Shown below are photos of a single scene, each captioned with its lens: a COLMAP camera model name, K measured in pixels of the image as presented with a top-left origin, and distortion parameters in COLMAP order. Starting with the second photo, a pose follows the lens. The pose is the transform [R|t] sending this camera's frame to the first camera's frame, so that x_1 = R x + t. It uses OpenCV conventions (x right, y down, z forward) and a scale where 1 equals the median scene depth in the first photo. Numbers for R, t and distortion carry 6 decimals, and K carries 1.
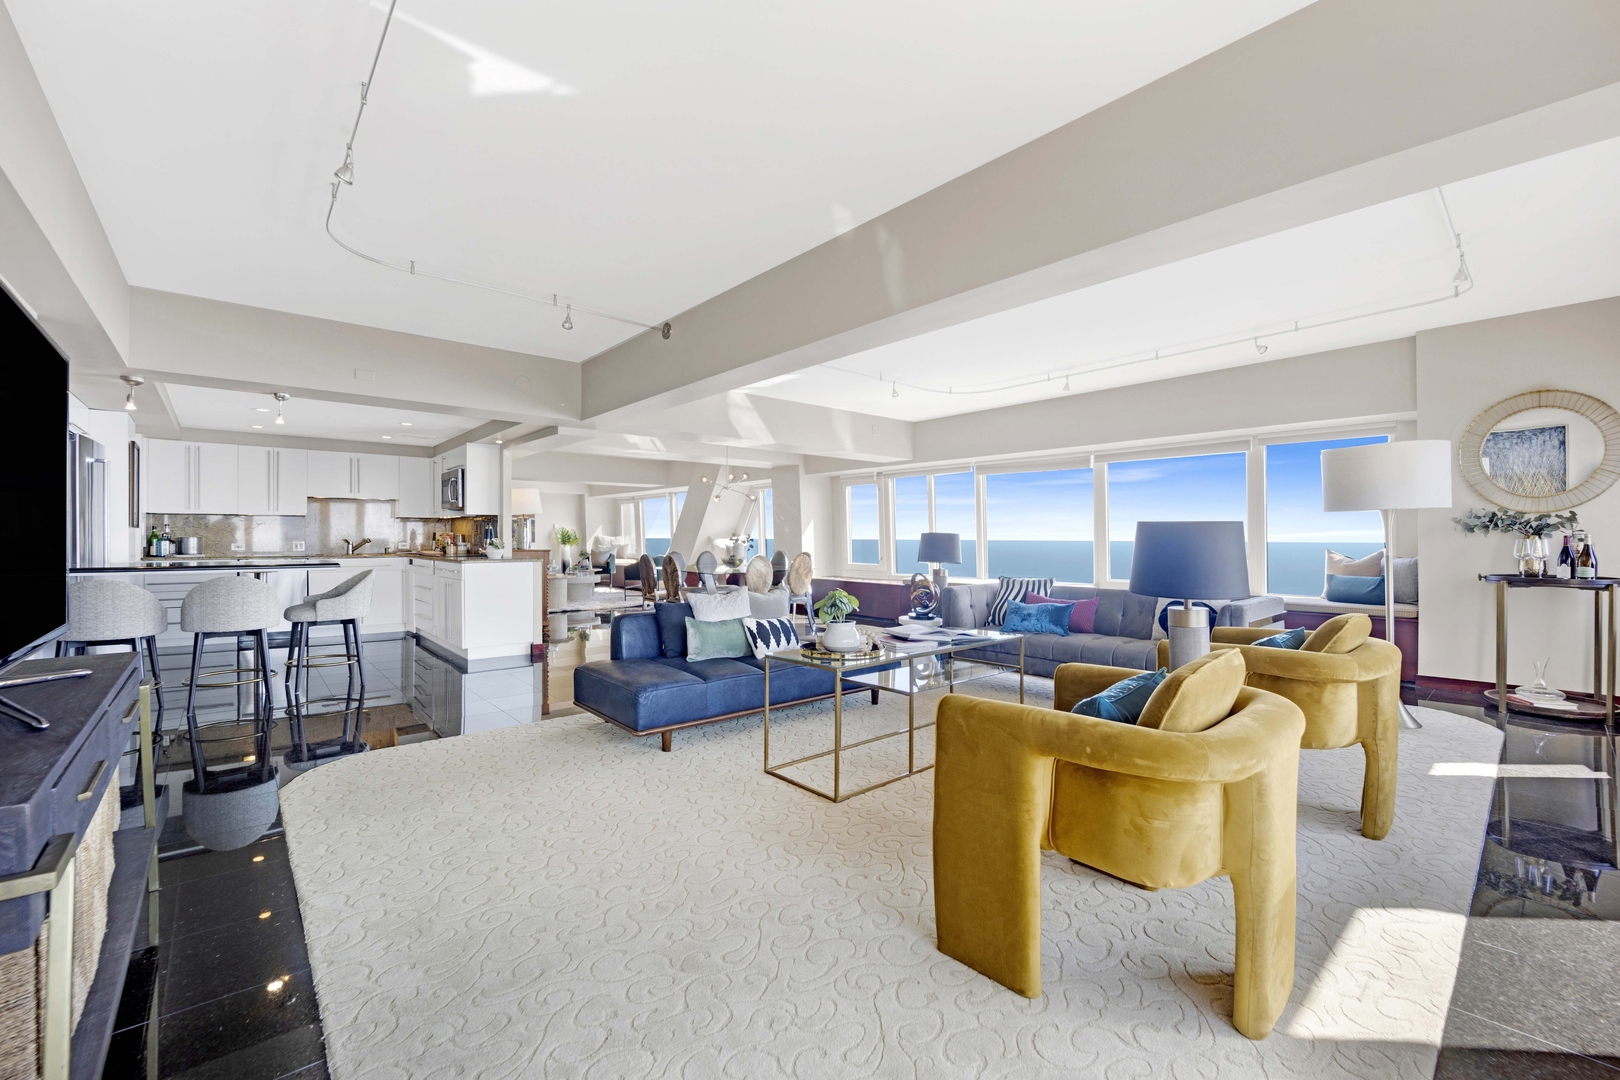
lens RADIAL K [[669.6, 0, 791.6], [0, 669.6, 535.5], [0, 0, 1]] dist [-0.021401, -0.000001]
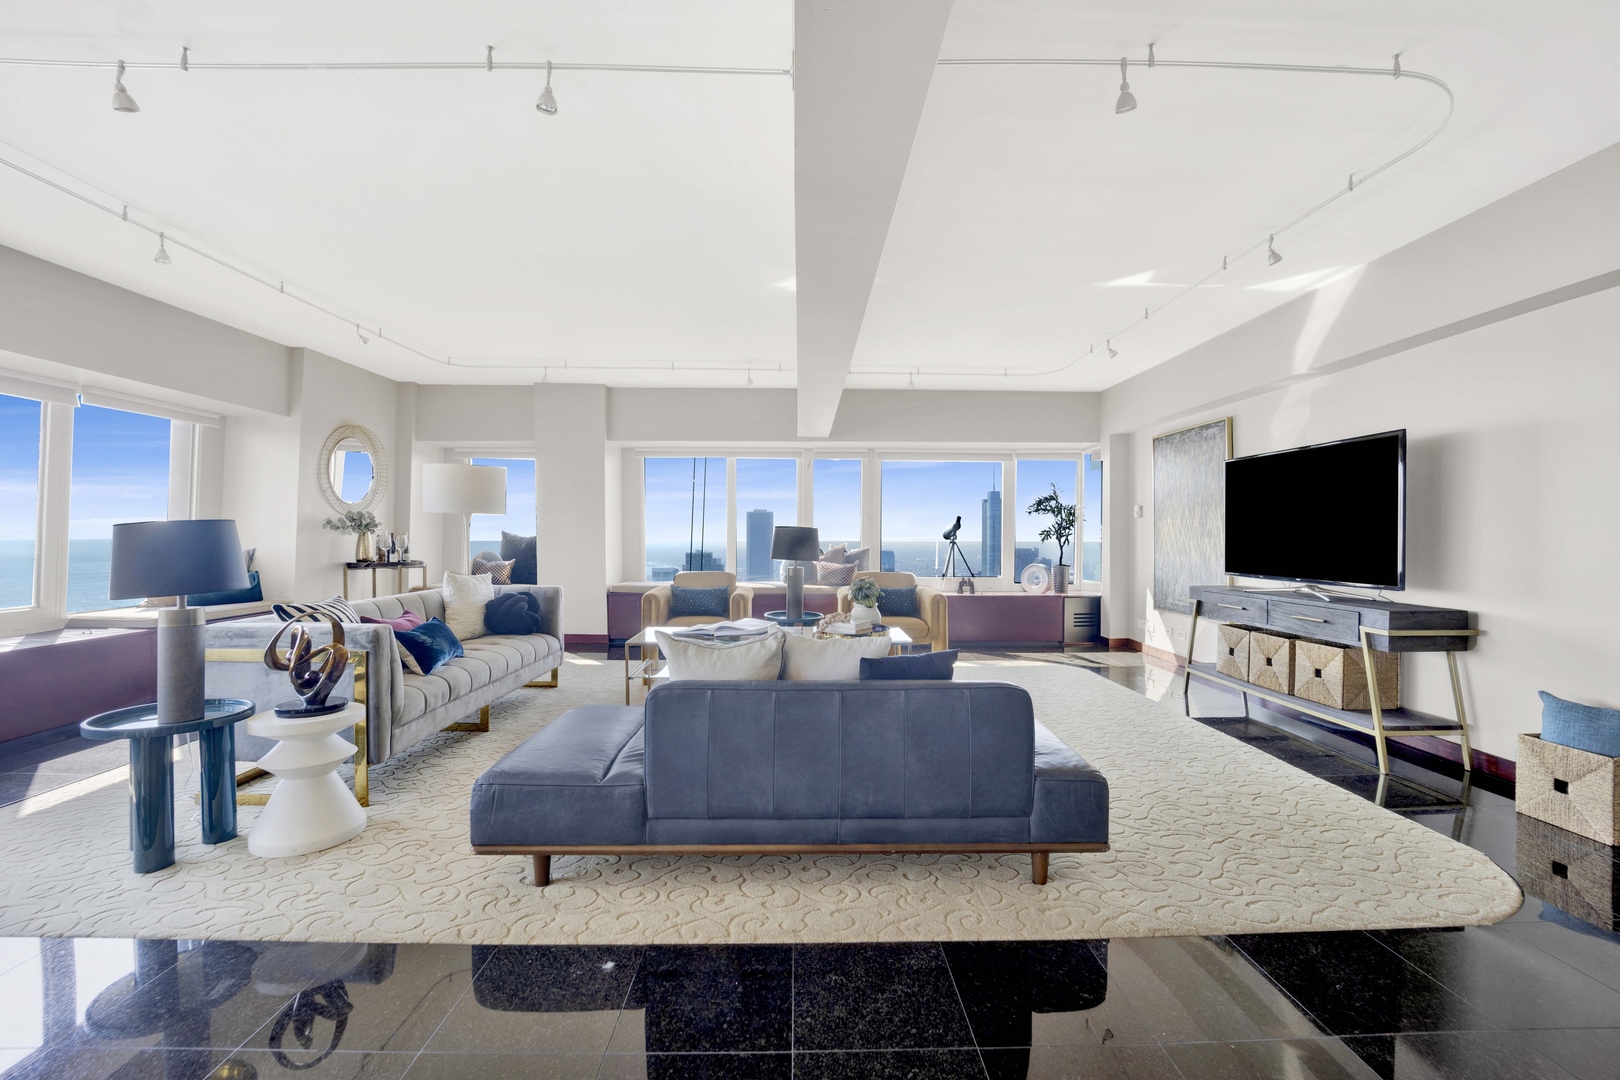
lens RADIAL K [[669.6, 0, 802.0], [0, 669.6, 529.6], [0, 0, 1]] dist [-0.021401, -0.000001]
pose [[-0.775564, 0.004941, 0.631250, -0.258029], [-0.004769, 0.999895, -0.013686, 0.004608], [-0.631251, -0.013625, -0.775459, 0.855770]]
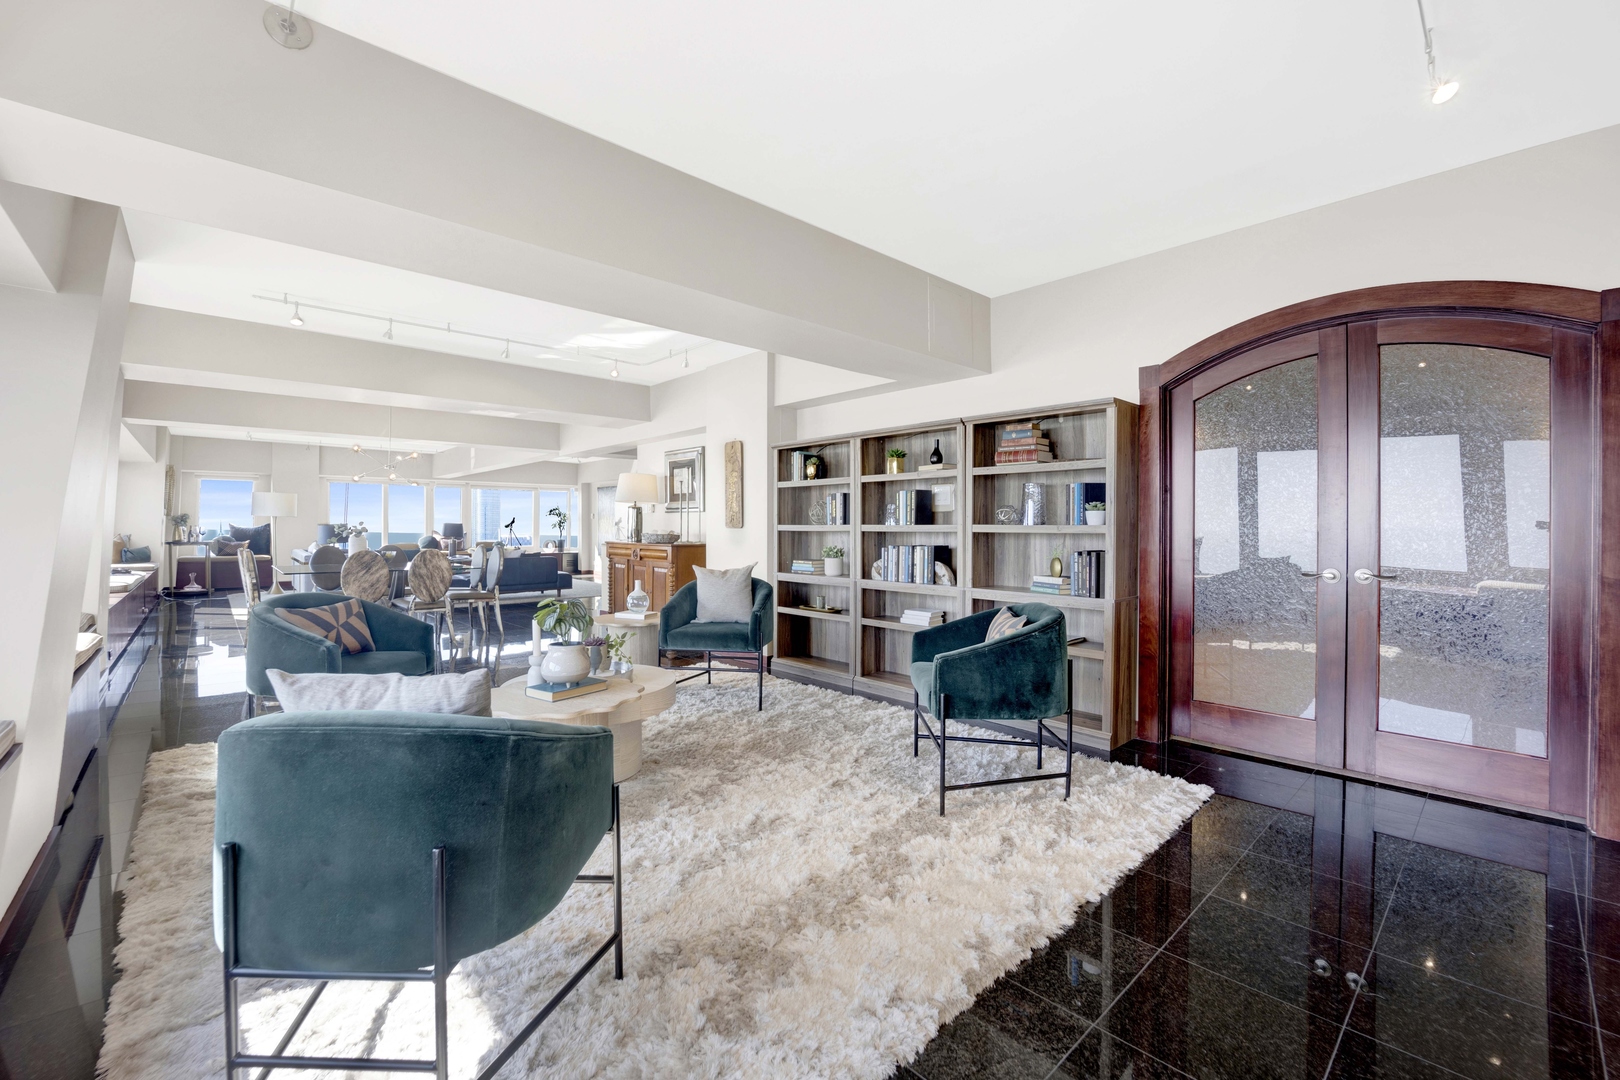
lens RADIAL K [[669.6, 0, 813.2], [0, 669.6, 527.8], [0, 0, 1]] dist [-0.021401, -0.000001]
pose [[-0.998594, -0.002067, -0.052978, -0.635770], [-0.002037, 0.999998, -0.000630, 0.002922], [0.052979, -0.000521, -0.998595, 2.047376]]
